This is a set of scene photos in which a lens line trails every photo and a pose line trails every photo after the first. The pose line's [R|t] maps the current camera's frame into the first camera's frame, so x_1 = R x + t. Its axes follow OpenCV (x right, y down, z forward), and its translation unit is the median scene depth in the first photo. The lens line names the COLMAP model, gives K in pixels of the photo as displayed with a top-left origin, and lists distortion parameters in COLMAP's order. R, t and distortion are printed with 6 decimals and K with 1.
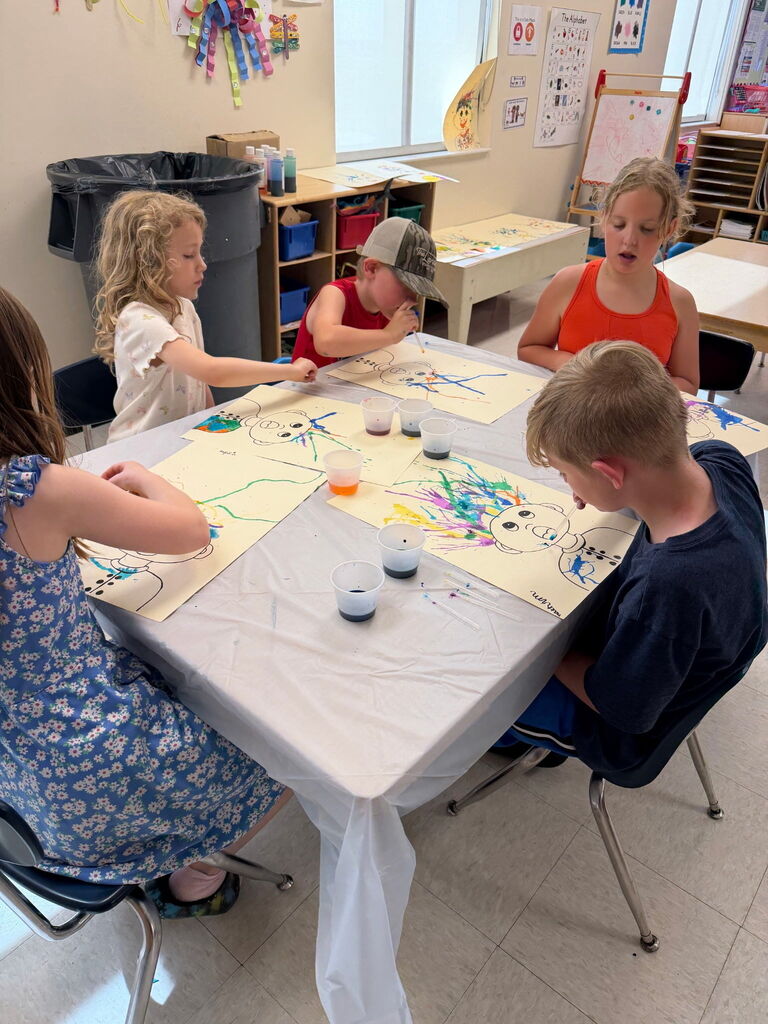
lens RADIAL K [[784.4, 0, 383.2], [0, 784.4, 511.0], [0, 0, 1]] dist [0.051029, 0.006338]
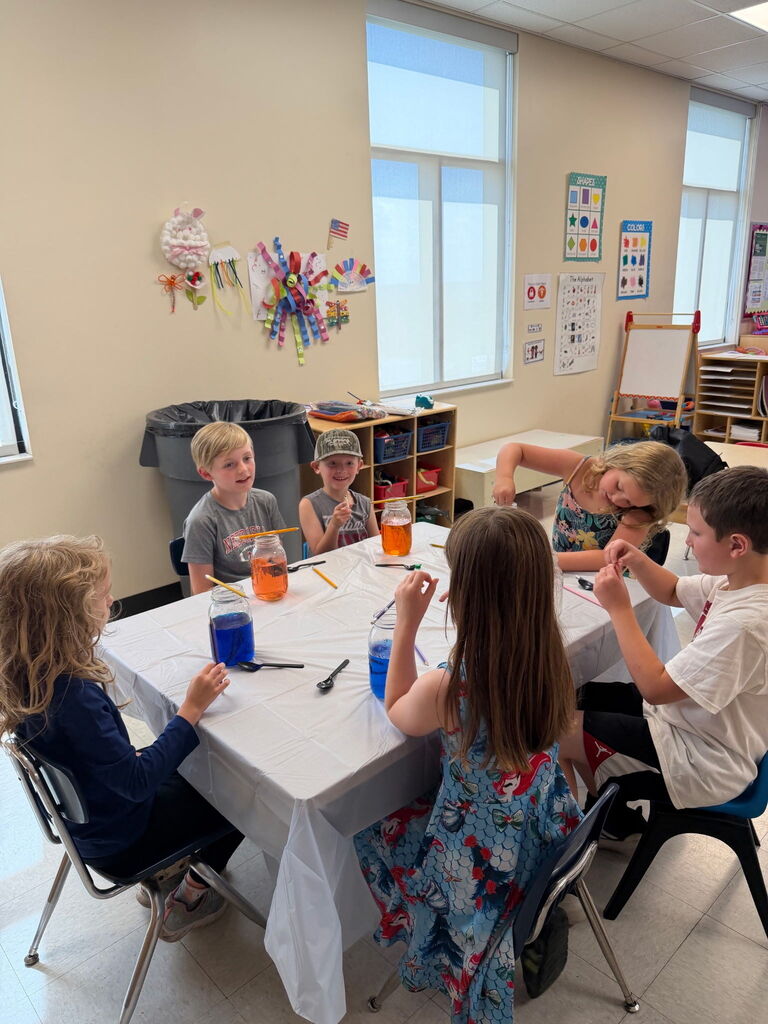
lens RADIAL K [[760.5, 0, 382.6], [0, 760.5, 513.7], [0, 0, 1]] dist [0.225791, -0.174639]
pose [[0.993183, -0.025874, -0.113657, 0.082061], [-0.002724, 0.969634, -0.244547, 0.042322], [0.116533, 0.243189, 0.962953, -0.142751]]
